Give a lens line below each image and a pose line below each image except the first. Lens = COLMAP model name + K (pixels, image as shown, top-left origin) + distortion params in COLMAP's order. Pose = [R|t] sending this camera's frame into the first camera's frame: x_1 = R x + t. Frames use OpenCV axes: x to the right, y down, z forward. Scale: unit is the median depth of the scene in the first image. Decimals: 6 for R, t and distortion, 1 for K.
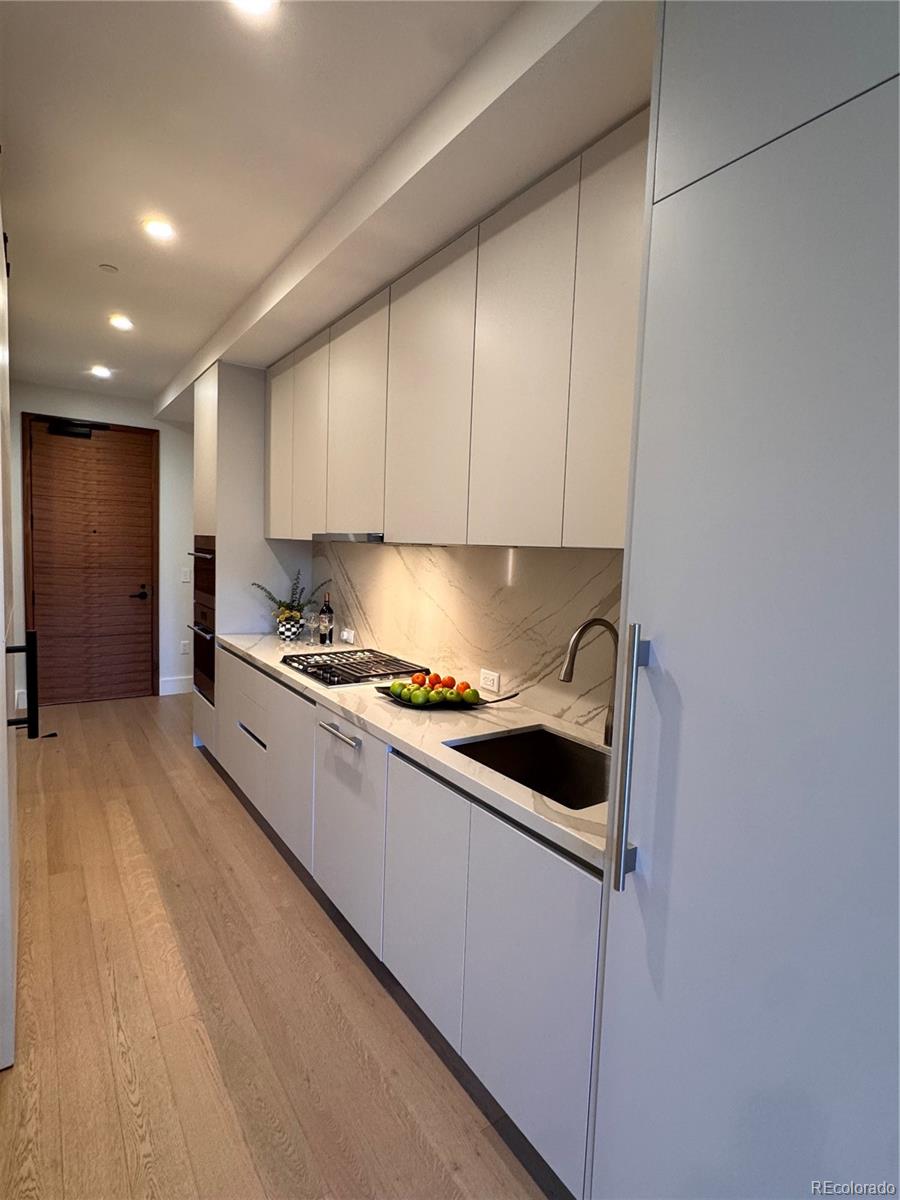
lens RADIAL K [[596.2, 0, 450.0], [0, 596.2, 600.0], [0, 0, 1]] dist [-0.001361, -0.000374]
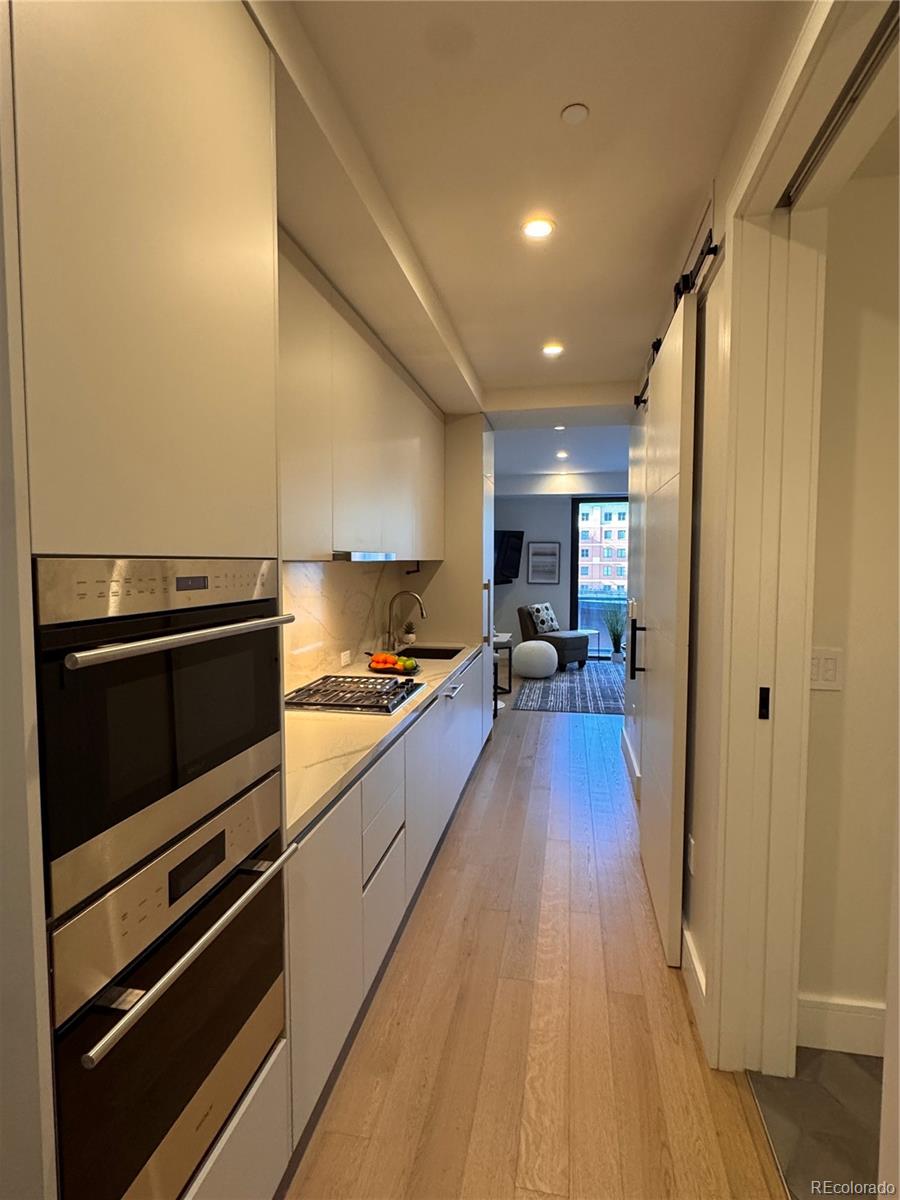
lens RADIAL K [[596.2, 0, 450.0], [0, 596.2, 600.0], [0, 0, 1]] dist [-0.001361, -0.000374]
pose [[-0.689695, -0.088088, 0.718722, -0.957260], [0.033189, 0.987684, 0.152900, -0.177322], [-0.723339, 0.129308, -0.678277, 1.556487]]
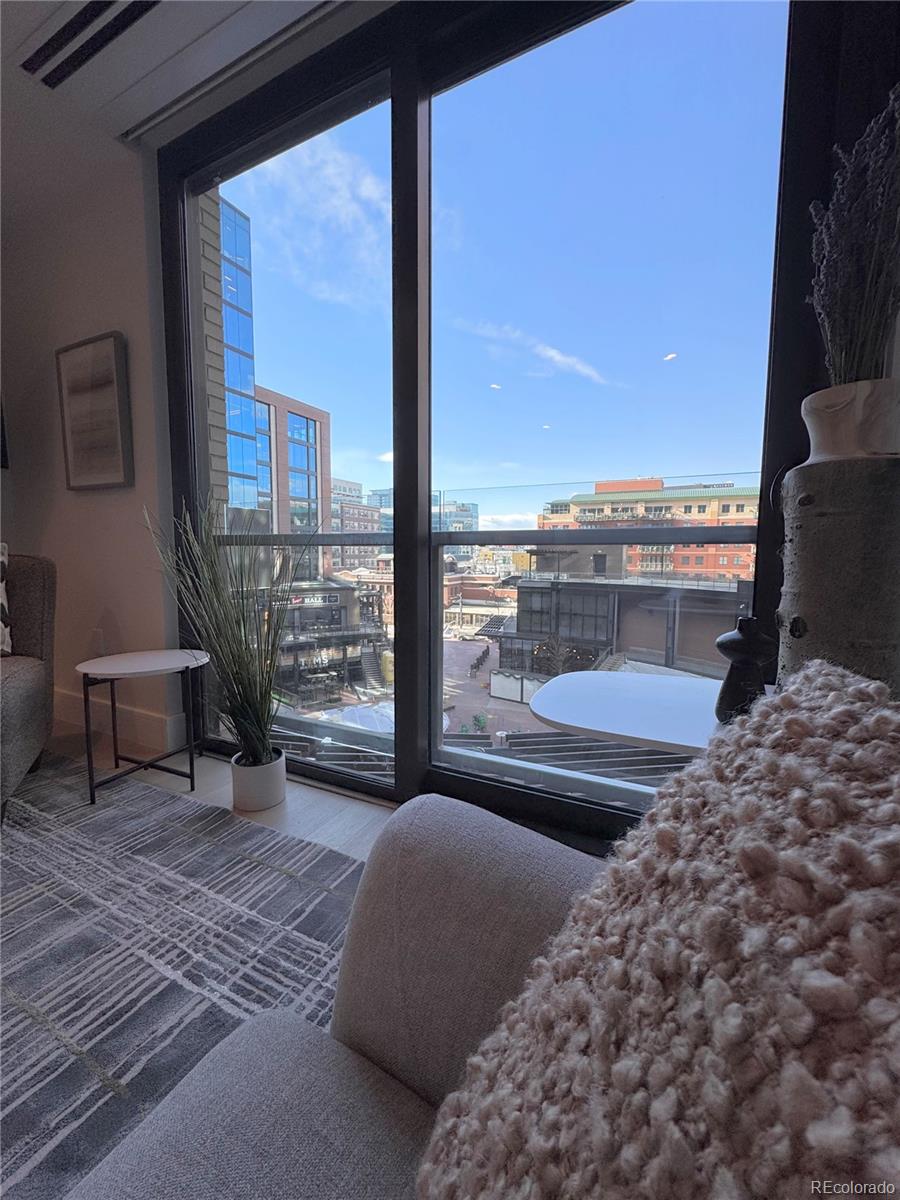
lens RADIAL K [[477.6, 0, 453.1], [0, 477.6, 597.3], [0, 0, 1]] dist [-0.002845, 0.000226]
pose [[-0.465808, -0.124096, 0.876141, 0.050948], [0.049964, 0.984850, 0.166057, 0.513992], [-0.883474, 0.121127, -0.452551, -1.956694]]
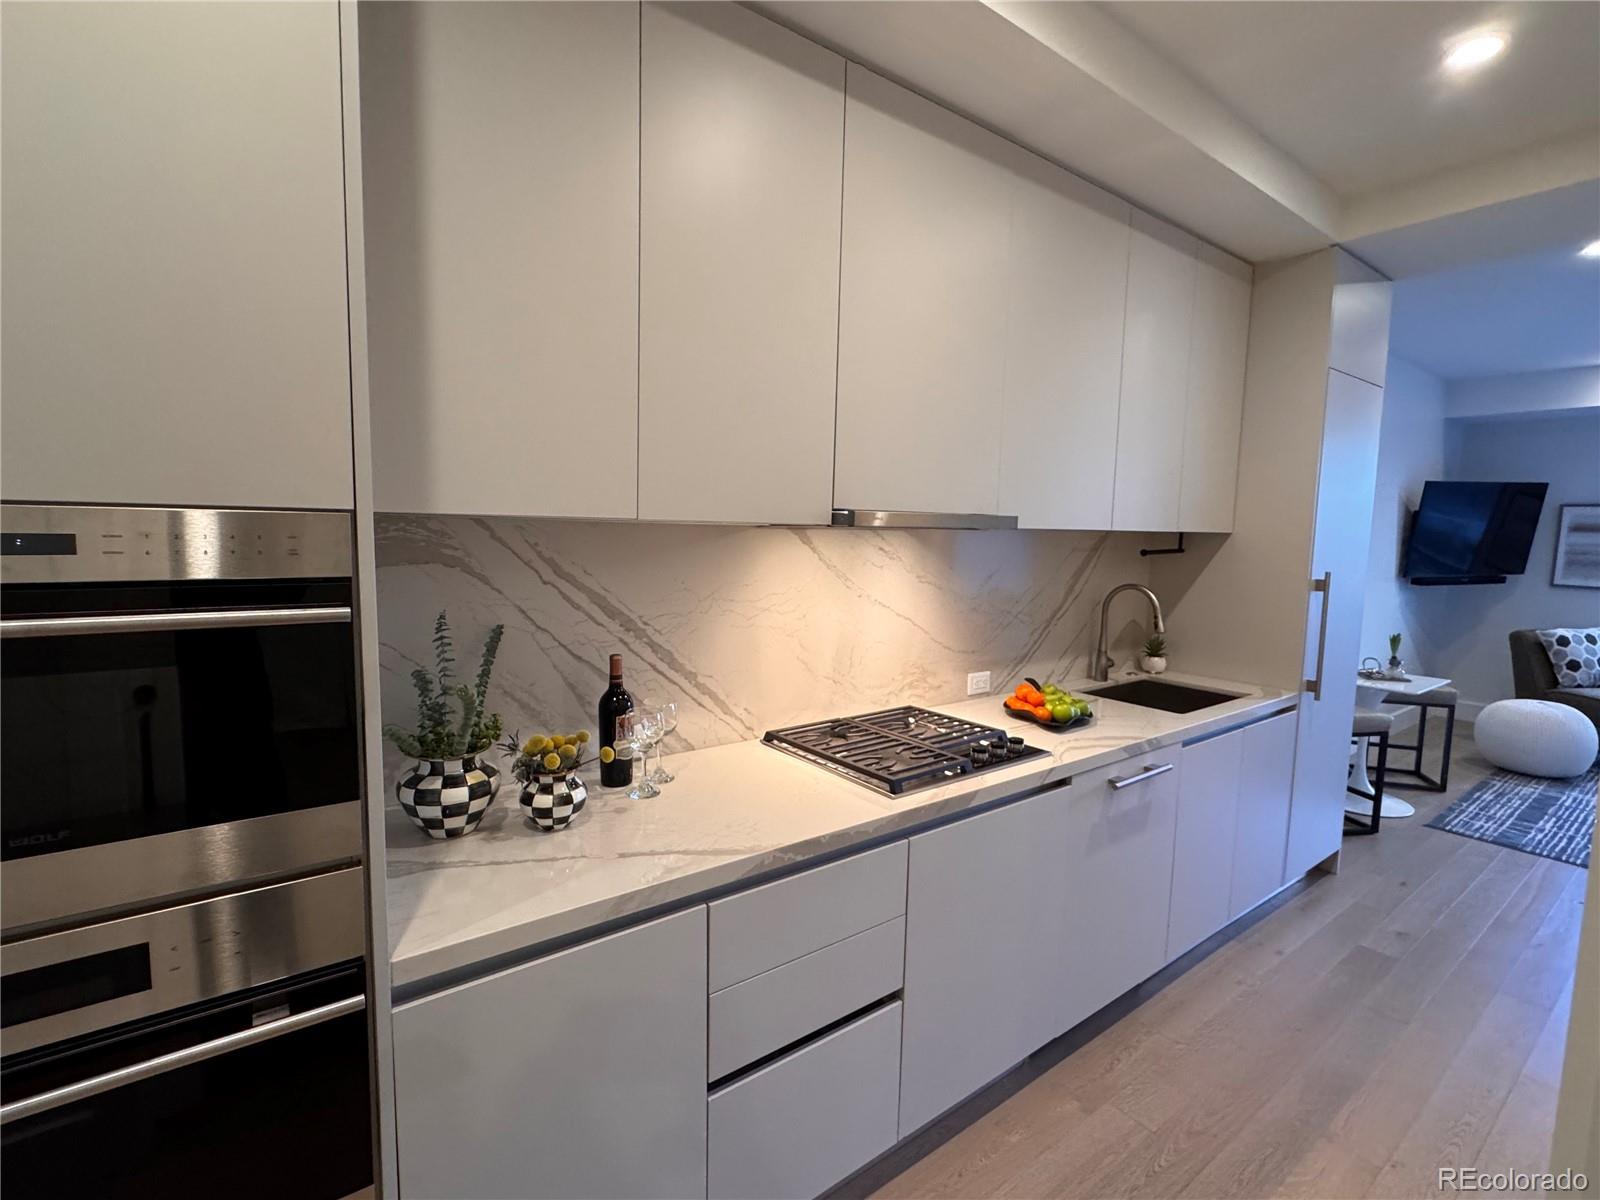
lens RADIAL K [[741.2, 0, 799.7], [0, 741.2, 601.1], [0, 0, 1]] dist [-0.002993, -0.000936]
pose [[-0.029428, -0.139783, 0.989745, -0.873715], [0.064522, 0.987843, 0.141432, -0.136240], [-0.997482, 0.068022, -0.020051, 1.141294]]
